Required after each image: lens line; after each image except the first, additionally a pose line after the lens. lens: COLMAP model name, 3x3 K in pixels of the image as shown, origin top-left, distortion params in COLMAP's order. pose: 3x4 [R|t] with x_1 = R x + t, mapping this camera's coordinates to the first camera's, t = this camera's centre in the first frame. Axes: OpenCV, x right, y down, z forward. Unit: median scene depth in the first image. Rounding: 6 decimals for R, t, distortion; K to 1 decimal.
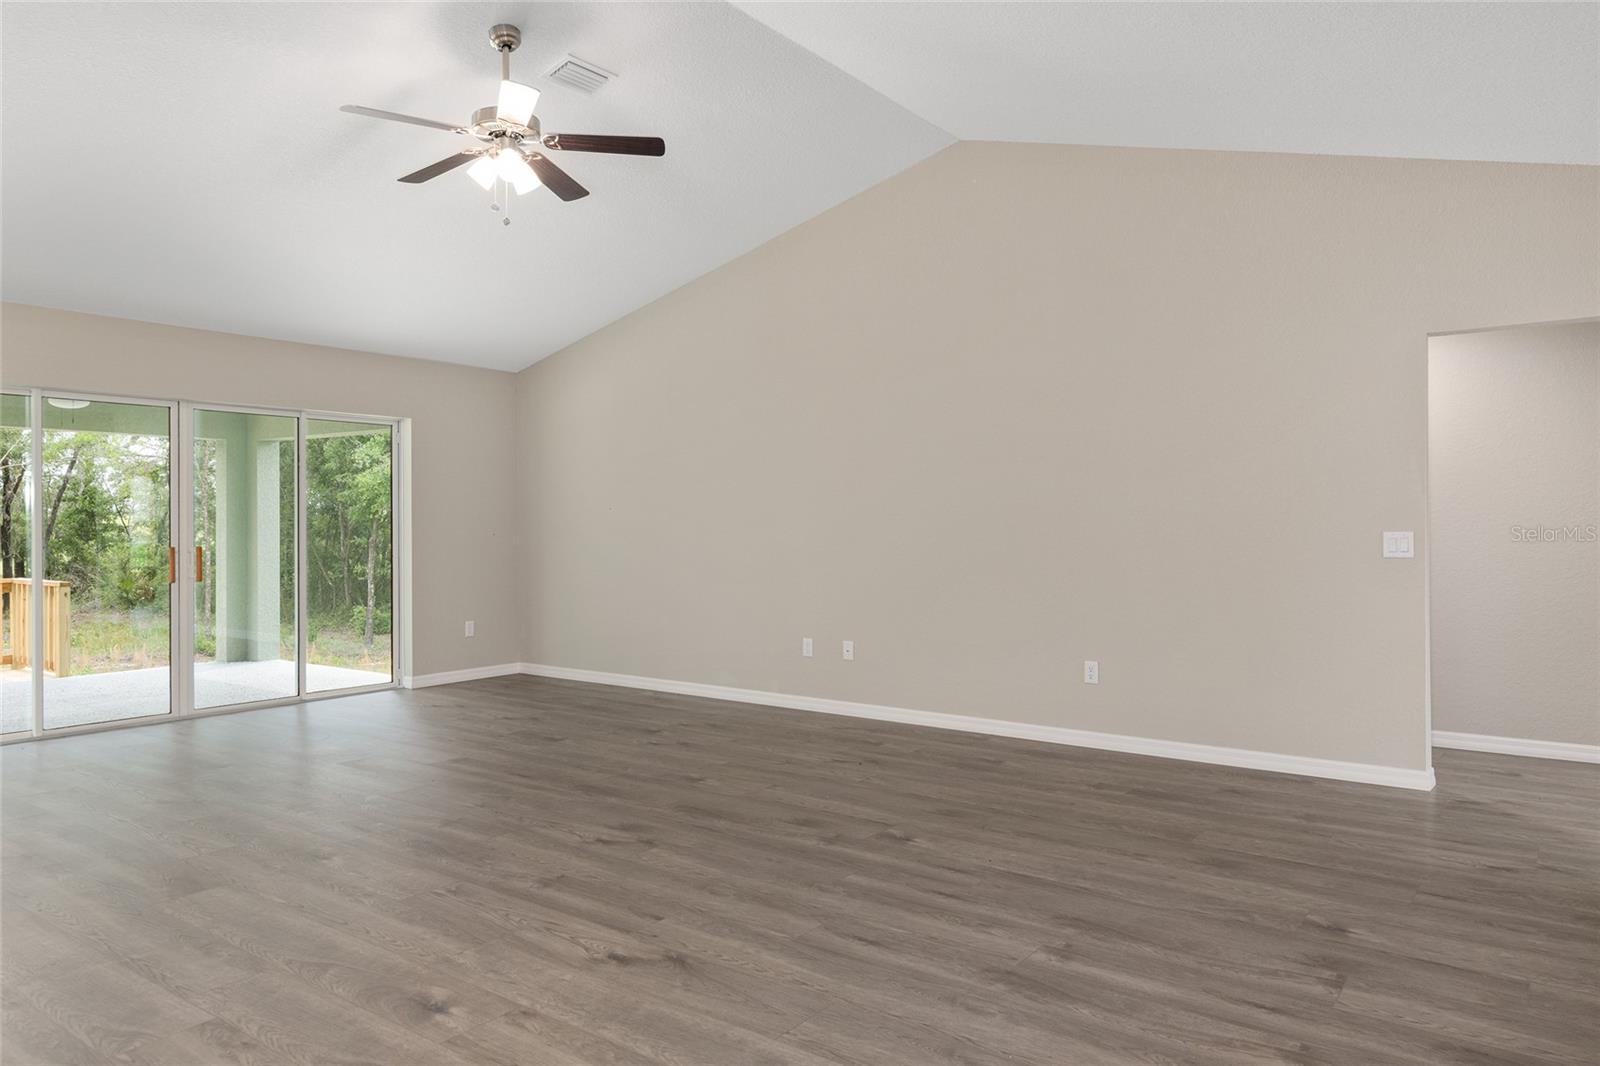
lens RADIAL K [[1064.2, 0, 801.7], [0, 1064.2, 518.6], [0, 0, 1]] dist [-0.005120, 0.008611]
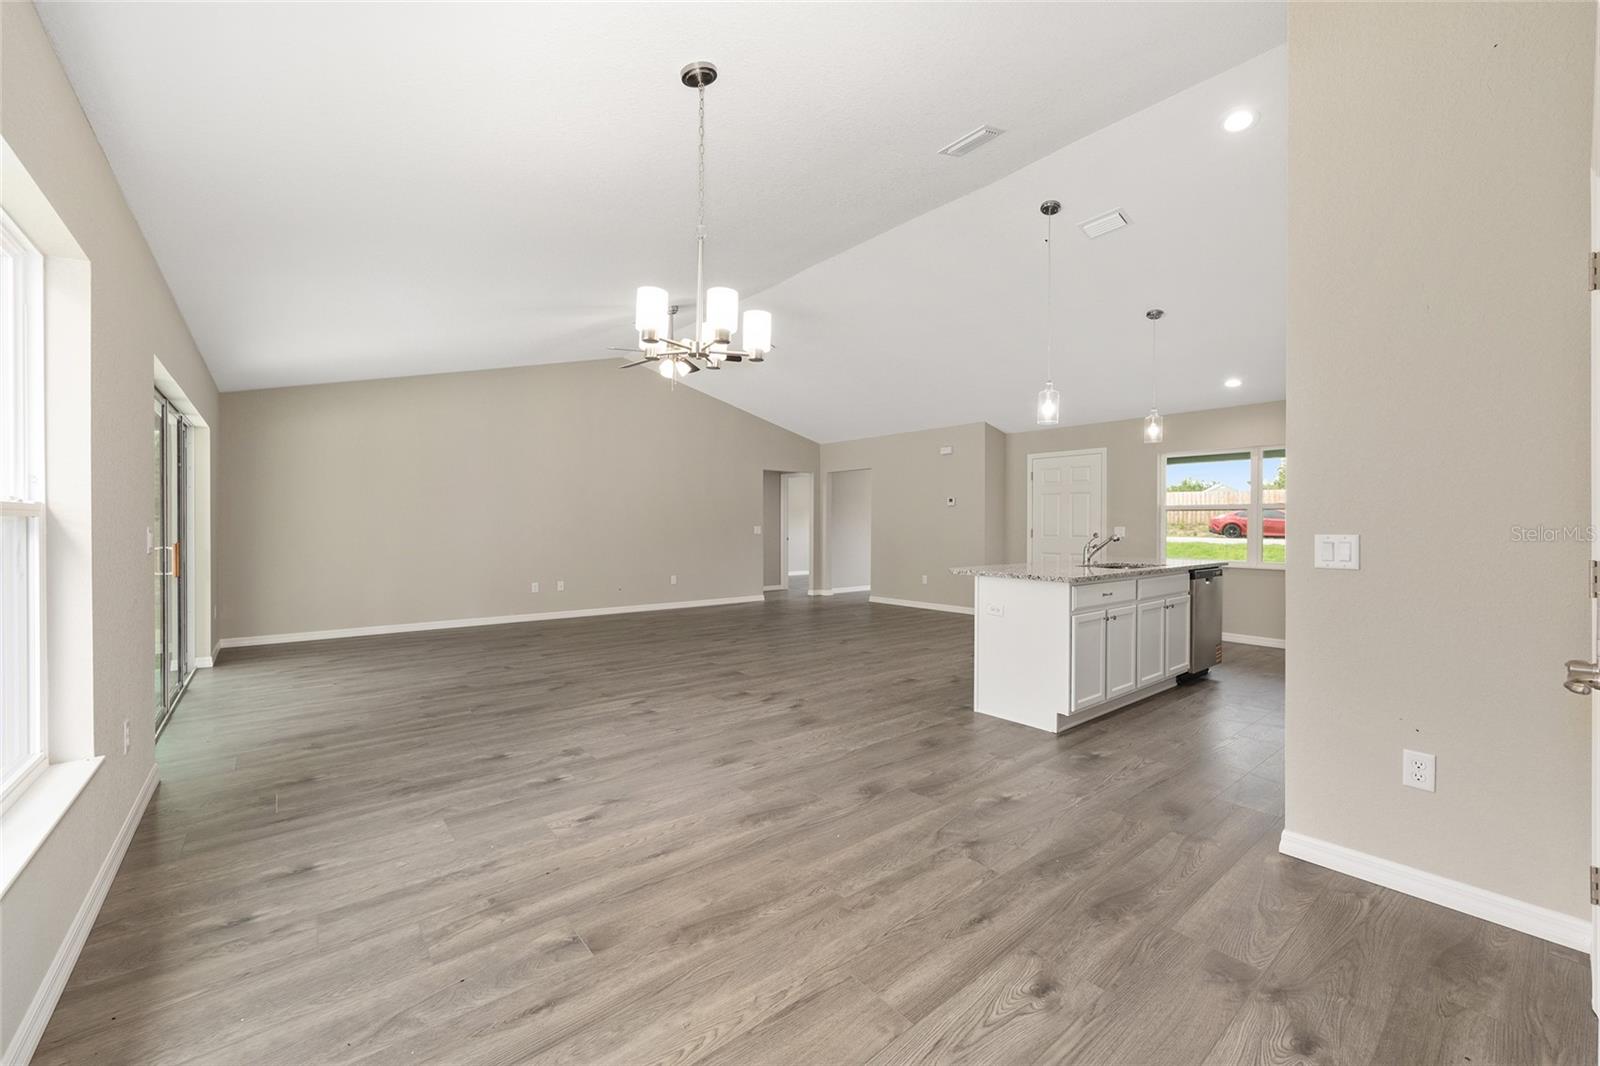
lens RADIAL K [[641.5, 0, 801.0], [0, 641.5, 528.6], [0, 0, 1]] dist [-0.003994, 0.001553]
pose [[0.242336, -0.004085, 0.970184, -1.797510], [-0.008564, 0.999943, 0.006349, 0.005050], [-0.970155, -0.009847, 0.242287, 0.461639]]
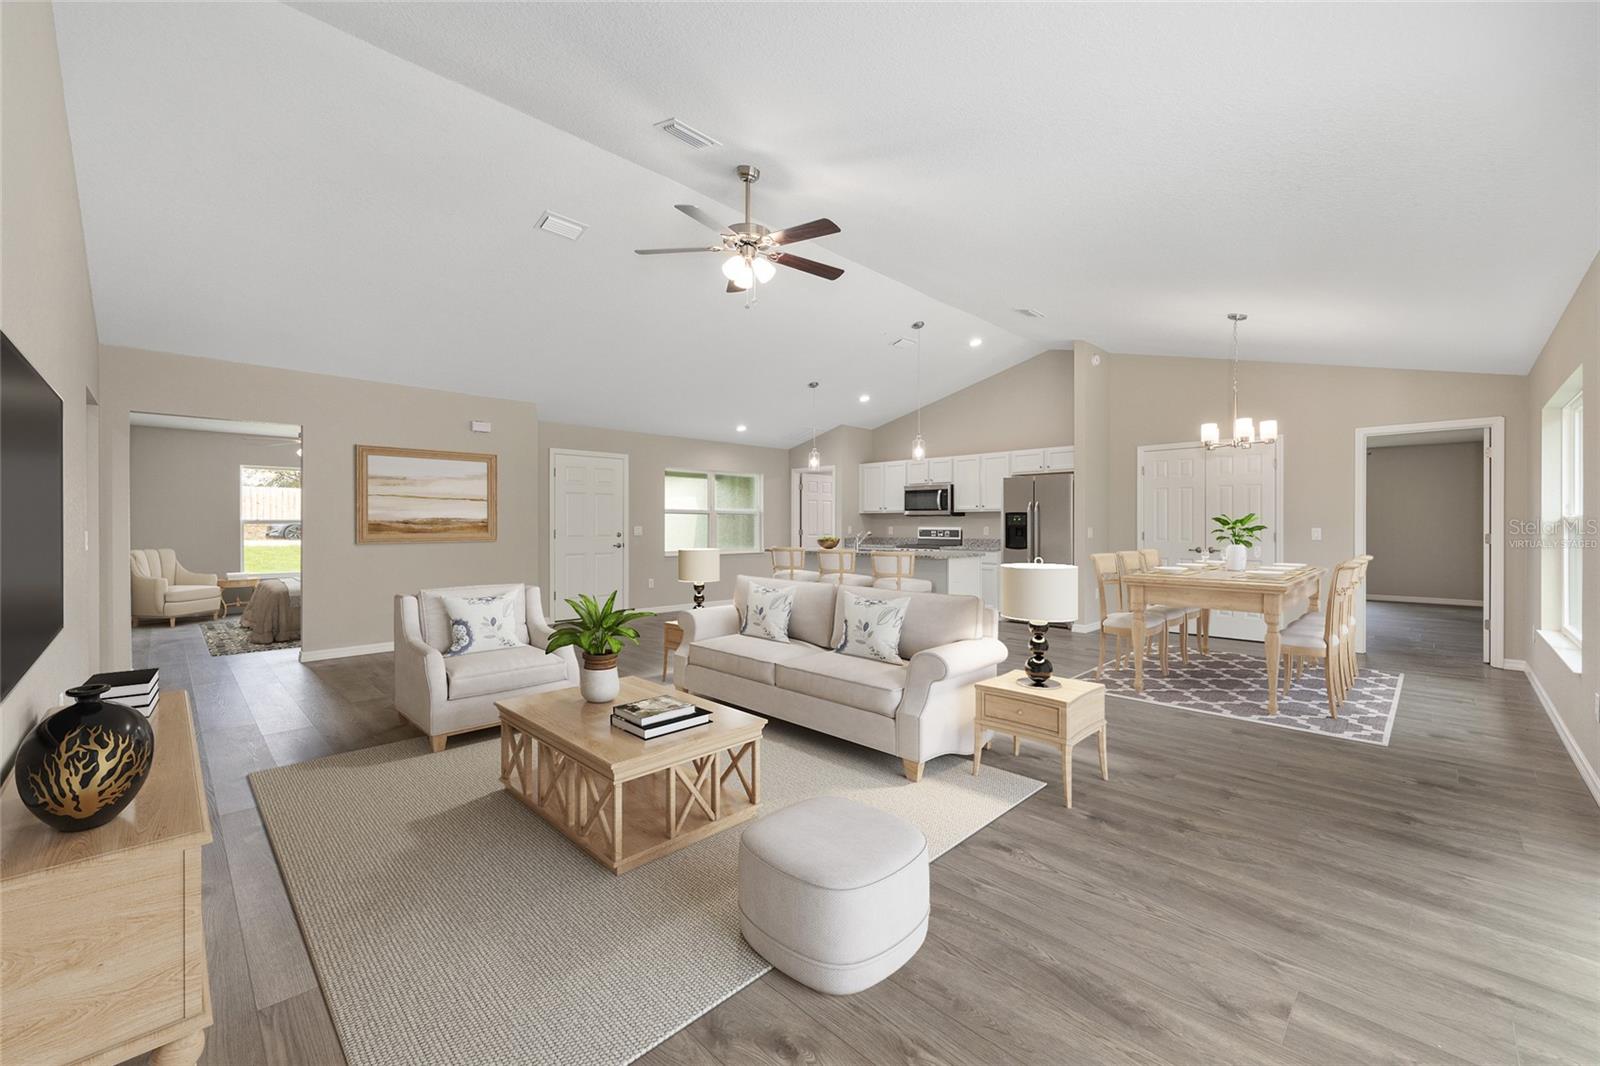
lens RADIAL K [[641.5, 0, 803.0], [0, 641.5, 526.8], [0, 0, 1]] dist [-0.003994, 0.001553]
pose [[-0.989983, 0.001291, 0.141182, -0.539341], [0.001054, 0.999998, -0.001758, 0.009725], [-0.141184, -0.001592, -0.989982, 2.123092]]
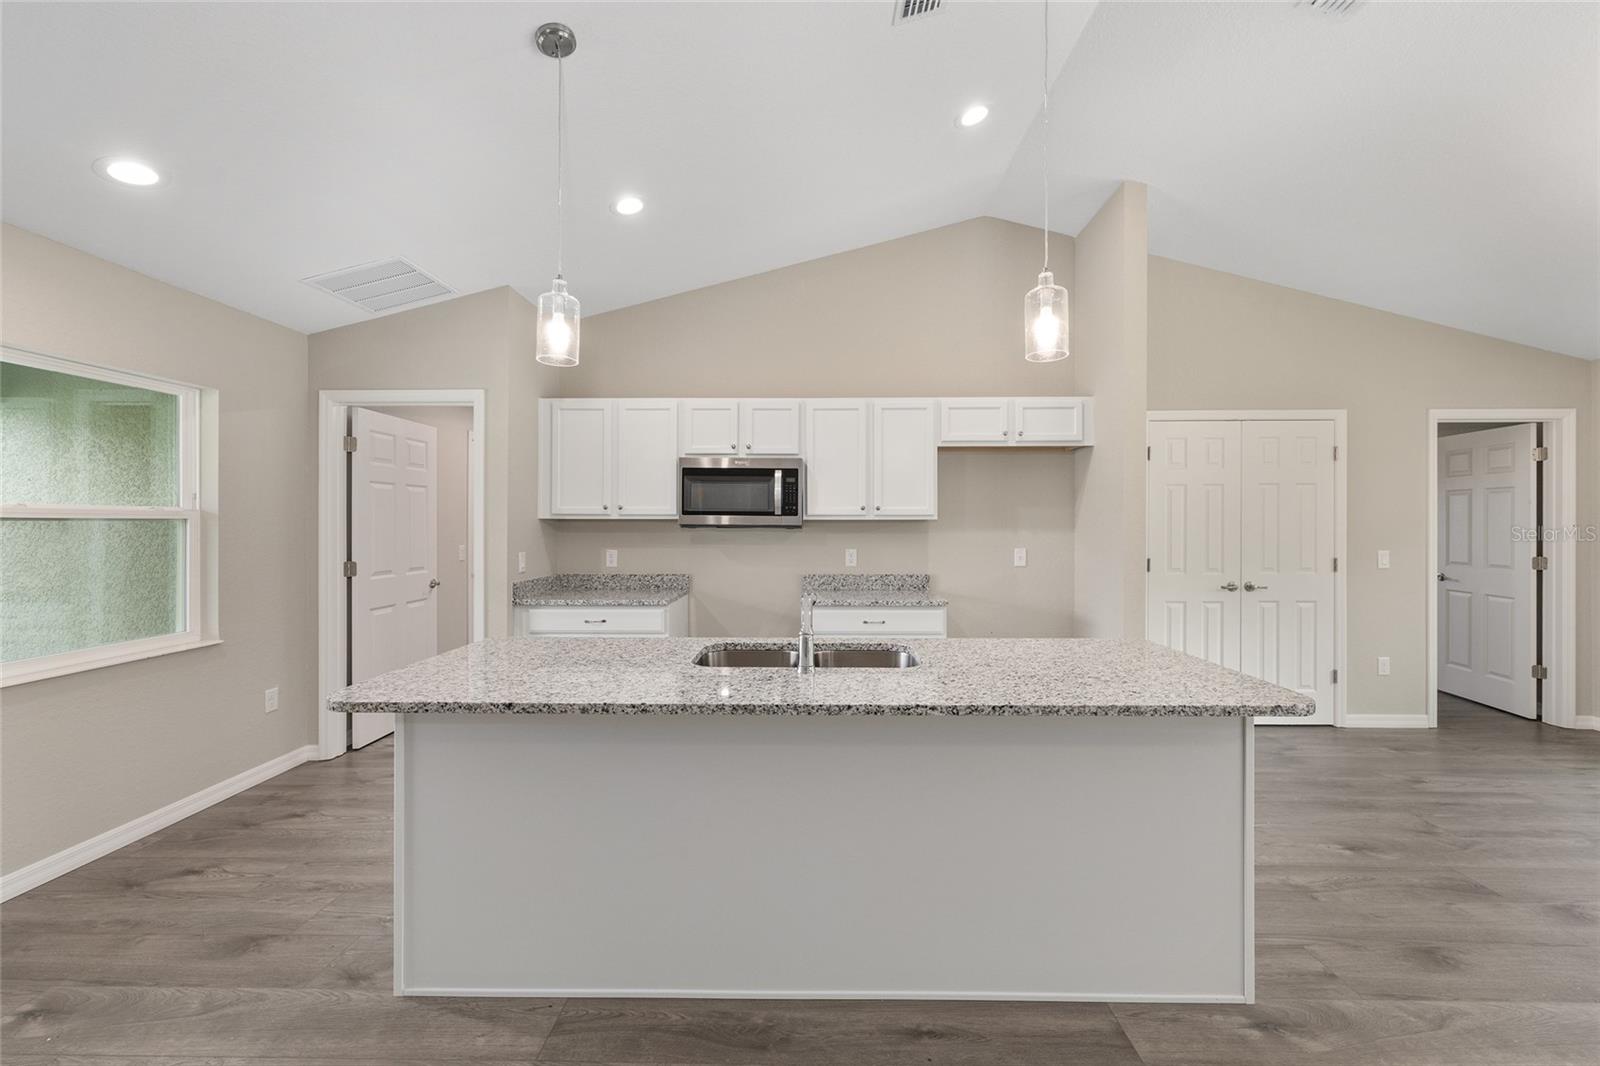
lens RADIAL K [[641.5, 0, 804.8], [0, 641.5, 523.2], [0, 0, 1]] dist [-0.003994, 0.001553]
pose [[-0.811837, 0.000514, -0.583884, -0.133007], [0.004250, 0.999978, -0.005028, -0.035432], [0.583869, -0.006564, -0.811821, 0.629370]]
